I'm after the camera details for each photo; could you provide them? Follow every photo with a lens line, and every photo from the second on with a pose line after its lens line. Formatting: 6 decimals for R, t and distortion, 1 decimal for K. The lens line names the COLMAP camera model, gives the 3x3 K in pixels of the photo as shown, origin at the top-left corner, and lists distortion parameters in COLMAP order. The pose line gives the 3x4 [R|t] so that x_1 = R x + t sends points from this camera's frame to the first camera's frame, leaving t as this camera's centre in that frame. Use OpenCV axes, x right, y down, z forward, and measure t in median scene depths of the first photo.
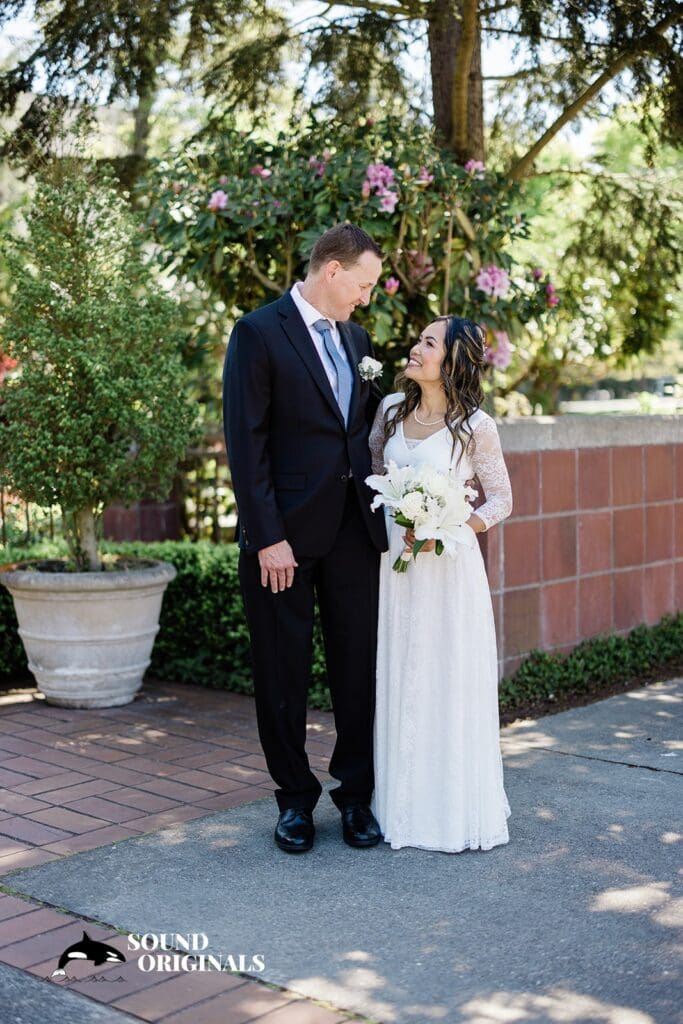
lens RADIAL K [[1490.7, 0, 339.1], [0, 1490.7, 529.6], [0, 0, 1]] dist [0.024700, -0.020916]
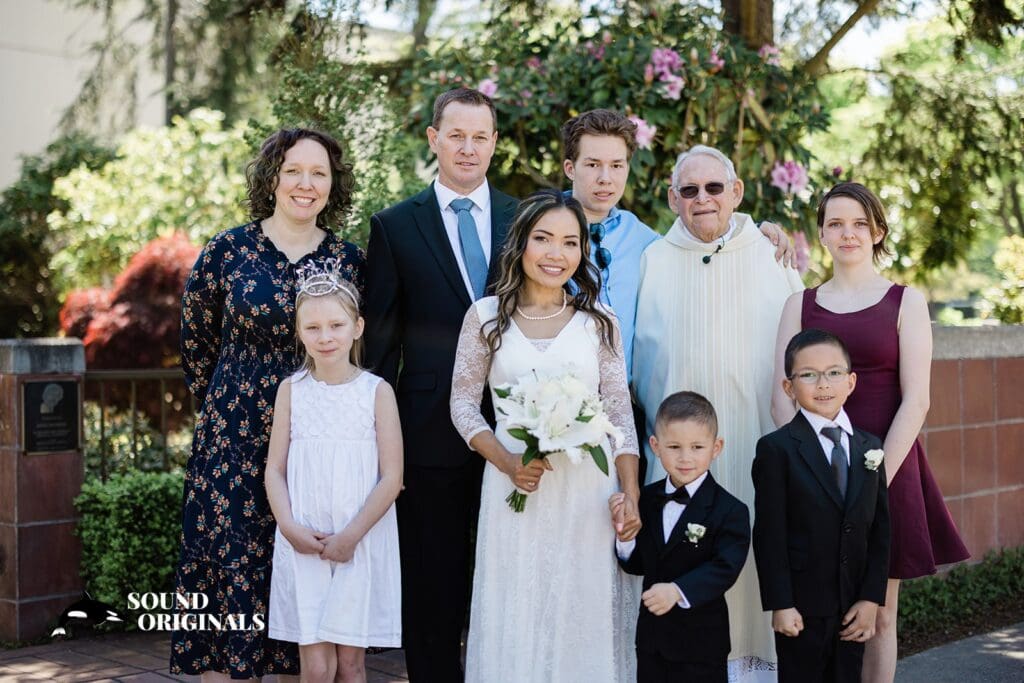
lens RADIAL K [[1485.4, 0, 512.0], [0, 1485.4, 341.5], [0, 0, 1]] dist [0.004715, 0.172520]
pose [[0.997379, 0.005714, -0.072127, 0.001273], [-0.011082, 0.997179, -0.074243, 0.001438], [0.071499, 0.074848, 0.994628, 0.104705]]
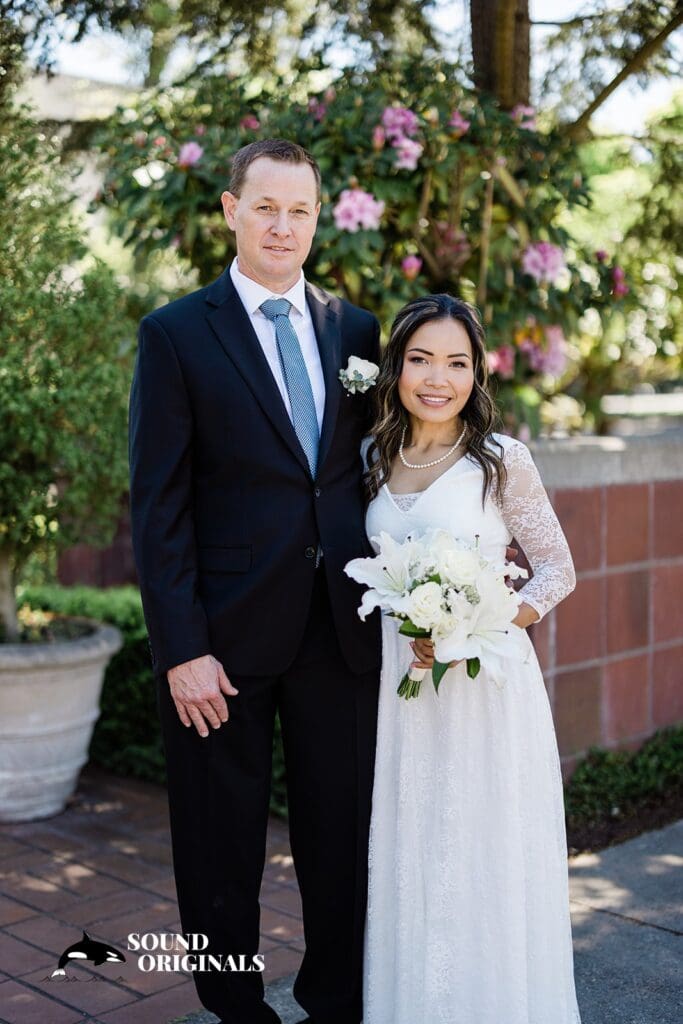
lens RADIAL K [[1490.7, 0, 339.1], [0, 1490.7, 529.6], [0, 0, 1]] dist [0.024700, -0.020916]
pose [[0.999618, 0.012699, -0.024541, 0.017900], [-0.012562, 0.999905, 0.005746, -0.031709], [0.024612, -0.005435, 0.999682, 0.228063]]
